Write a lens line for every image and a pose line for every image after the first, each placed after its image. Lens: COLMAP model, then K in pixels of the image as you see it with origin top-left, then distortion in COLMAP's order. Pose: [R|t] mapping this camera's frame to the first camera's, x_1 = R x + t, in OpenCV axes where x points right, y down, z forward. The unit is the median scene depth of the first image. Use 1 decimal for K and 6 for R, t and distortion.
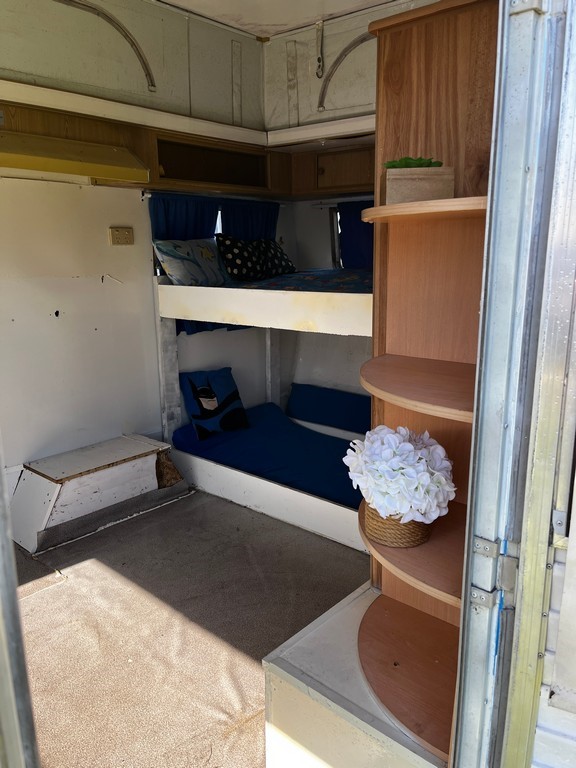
lens RADIAL K [[597.1, 0, 288.0], [0, 597.1, 384.0], [0, 0, 1]] dist [0.002691, 0.003058]
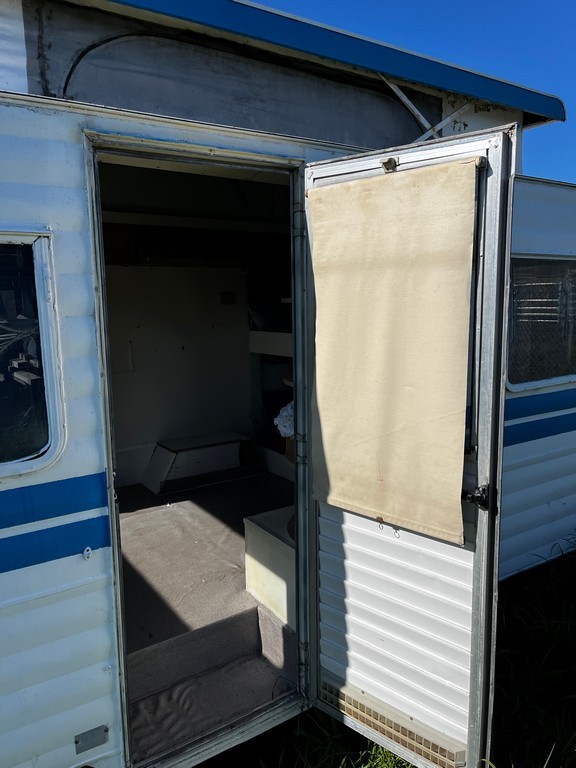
lens RADIAL K [[597.1, 0, 288.0], [0, 597.1, 384.0], [0, 0, 1]] dist [0.002691, 0.003058]
pose [[0.965759, 0.032545, -0.257391, 0.312878], [-0.052441, 0.996110, -0.070816, 0.079485], [0.254085, 0.081889, 0.963709, -0.476190]]
